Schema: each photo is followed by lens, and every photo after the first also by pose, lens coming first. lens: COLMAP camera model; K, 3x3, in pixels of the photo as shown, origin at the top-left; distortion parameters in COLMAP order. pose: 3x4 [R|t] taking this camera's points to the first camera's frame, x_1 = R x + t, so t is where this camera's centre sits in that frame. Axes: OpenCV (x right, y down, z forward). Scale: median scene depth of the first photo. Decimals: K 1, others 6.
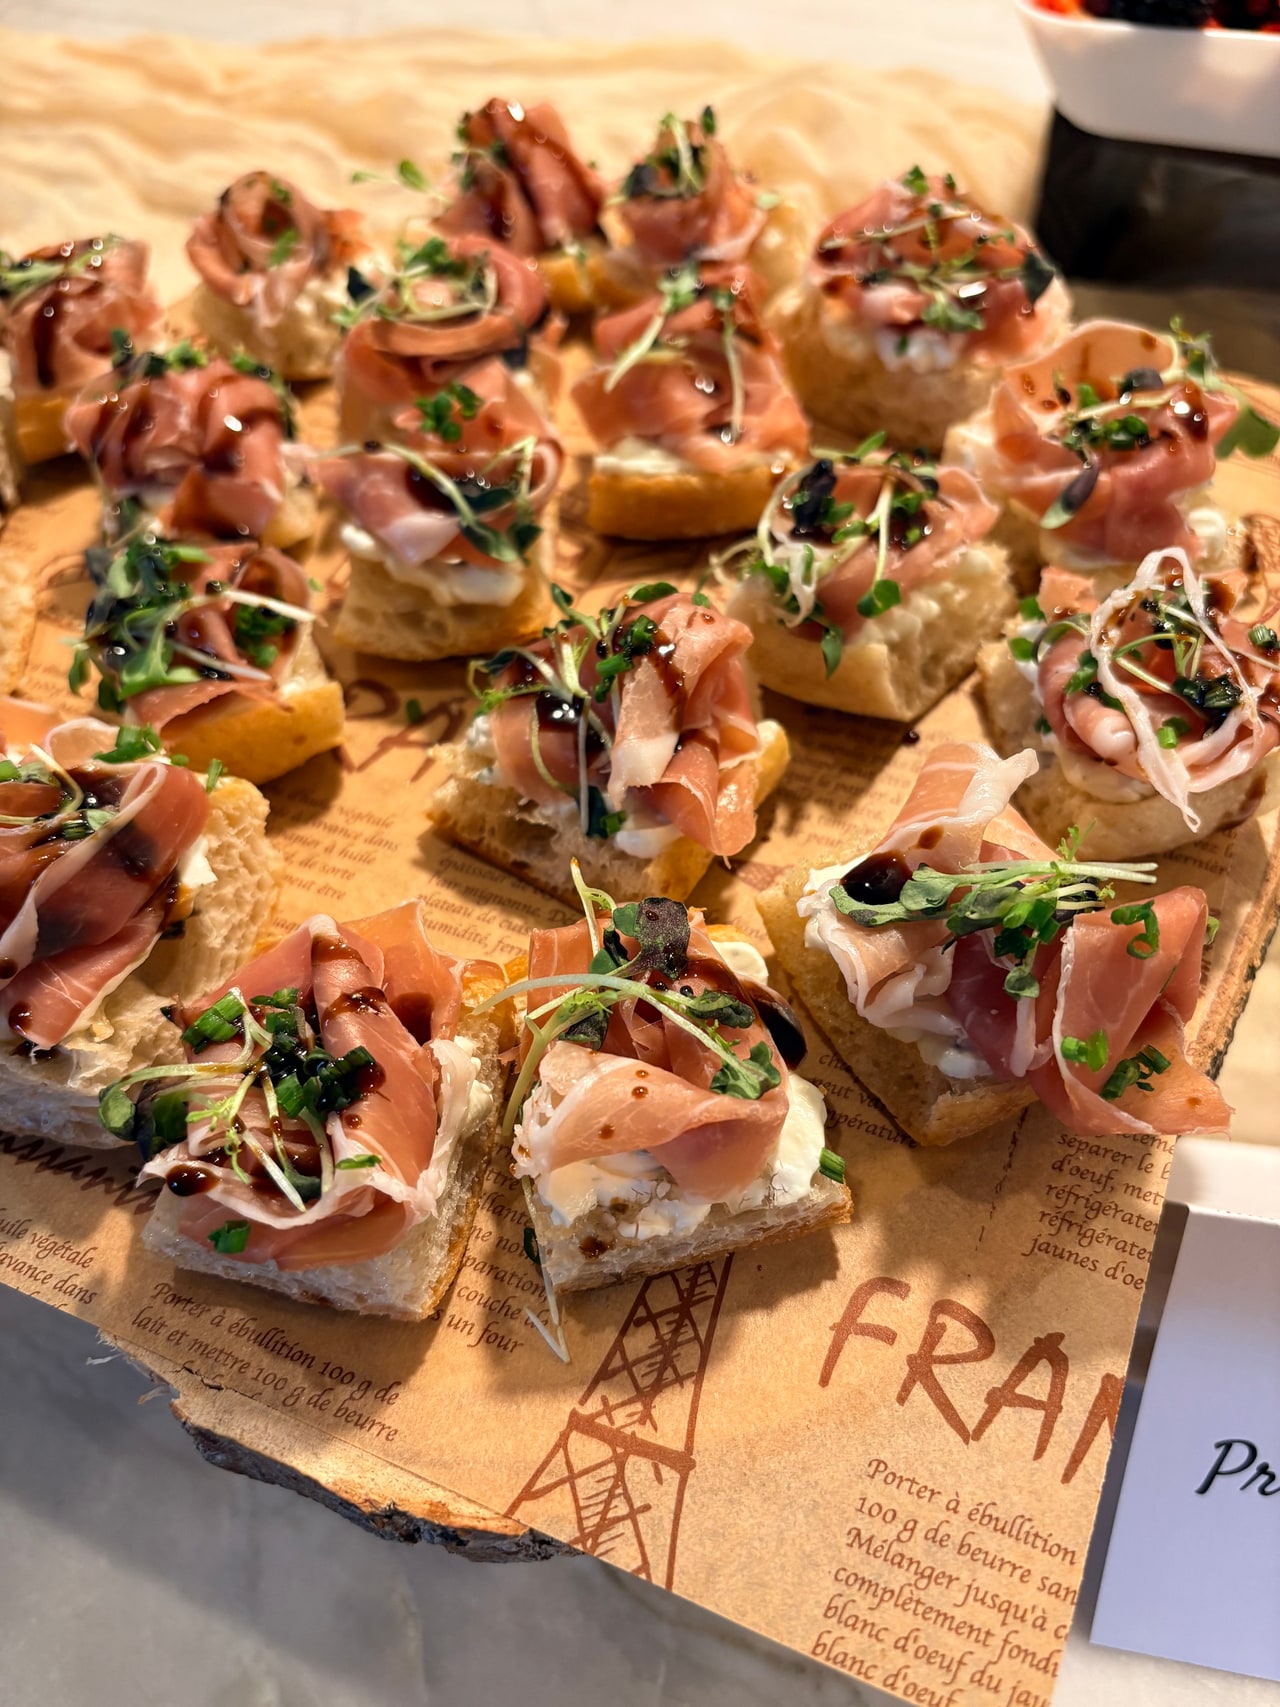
lens RADIAL K [[1293.1, 0, 639.5], [0, 1293.1, 827.6], [0, 0, 1]] dist [0.009679, -0.013003]
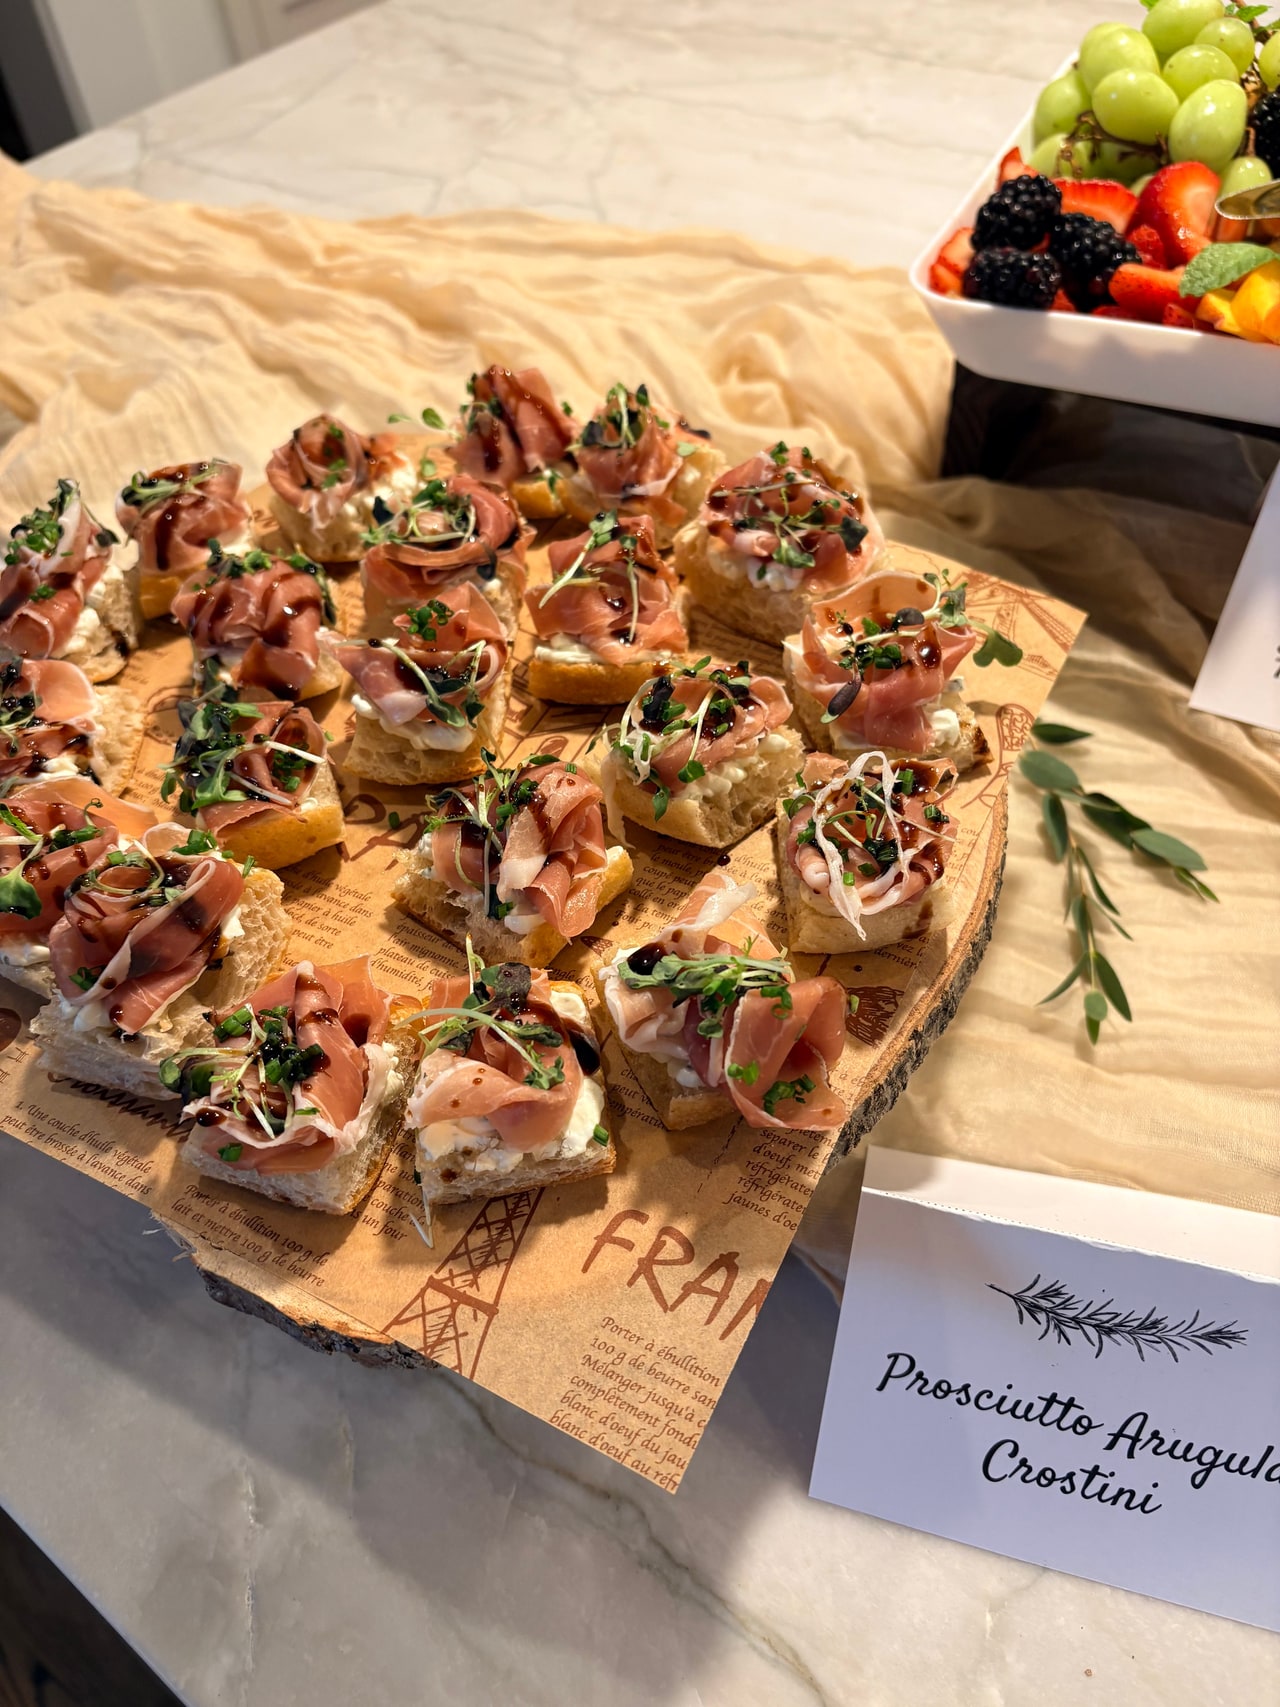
lens RADIAL K [[1189.1, 0, 612.5], [0, 1189.1, 843.4], [0, 0, 1]] dist [0.151988, -0.359084]
pose [[0.996742, 0.054713, -0.059268, 0.203604], [-0.056130, 0.998170, -0.022517, -0.062852], [0.057927, 0.025770, 0.997988, -0.445831]]
